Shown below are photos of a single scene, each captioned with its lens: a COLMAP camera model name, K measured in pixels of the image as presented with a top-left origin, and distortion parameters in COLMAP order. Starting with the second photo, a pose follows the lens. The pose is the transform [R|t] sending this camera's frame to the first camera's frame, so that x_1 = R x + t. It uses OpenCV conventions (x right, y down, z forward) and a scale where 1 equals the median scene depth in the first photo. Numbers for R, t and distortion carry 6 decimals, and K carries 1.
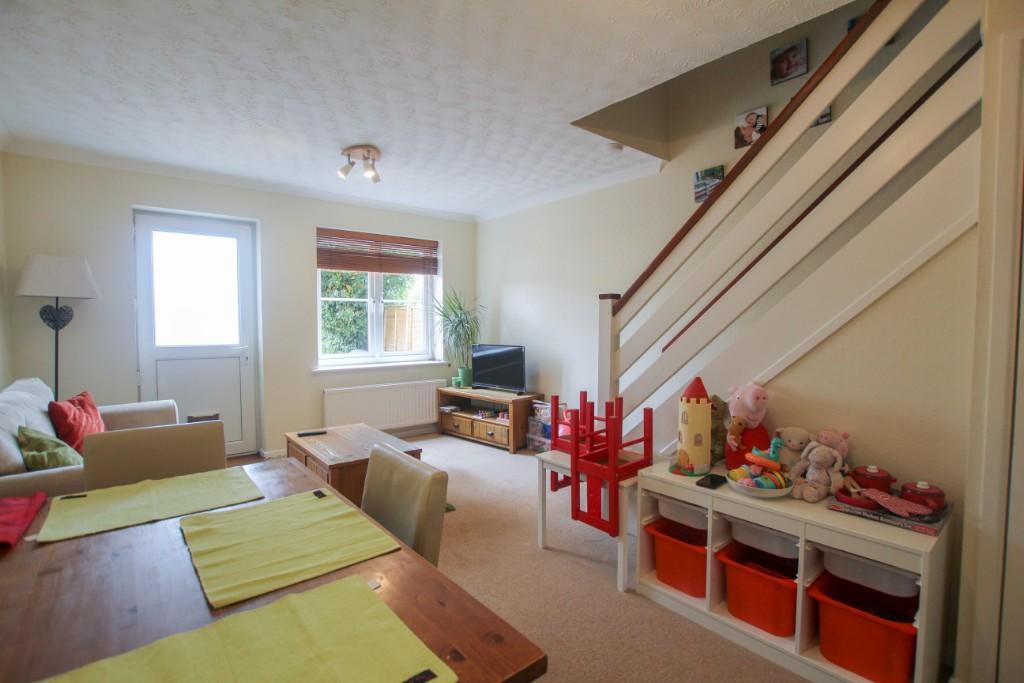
lens RADIAL K [[480.5, 0, 511.2], [0, 480.5, 343.9], [0, 0, 1]] dist [-0.004463, -0.000792]
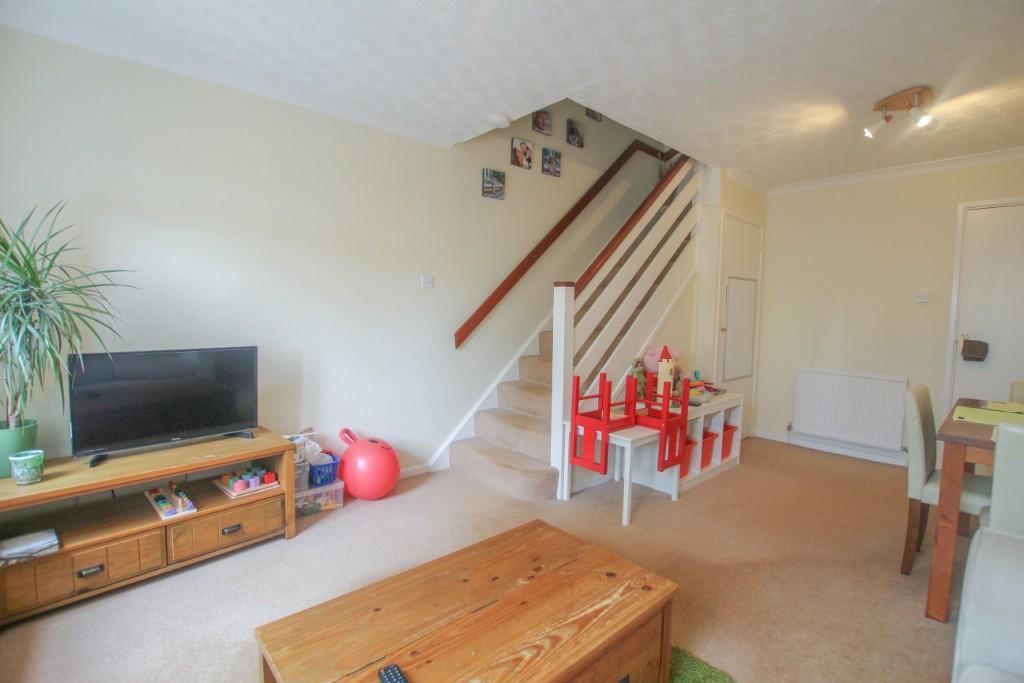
lens RADIAL K [[480.5, 0, 511.3], [0, 480.5, 345.9], [0, 0, 1]] dist [-0.004463, -0.000792]
pose [[-0.052887, -0.079454, 0.995435, -0.554936], [0.024624, 0.996423, 0.080841, -0.033761], [-0.998297, 0.028787, -0.050741, 0.768925]]
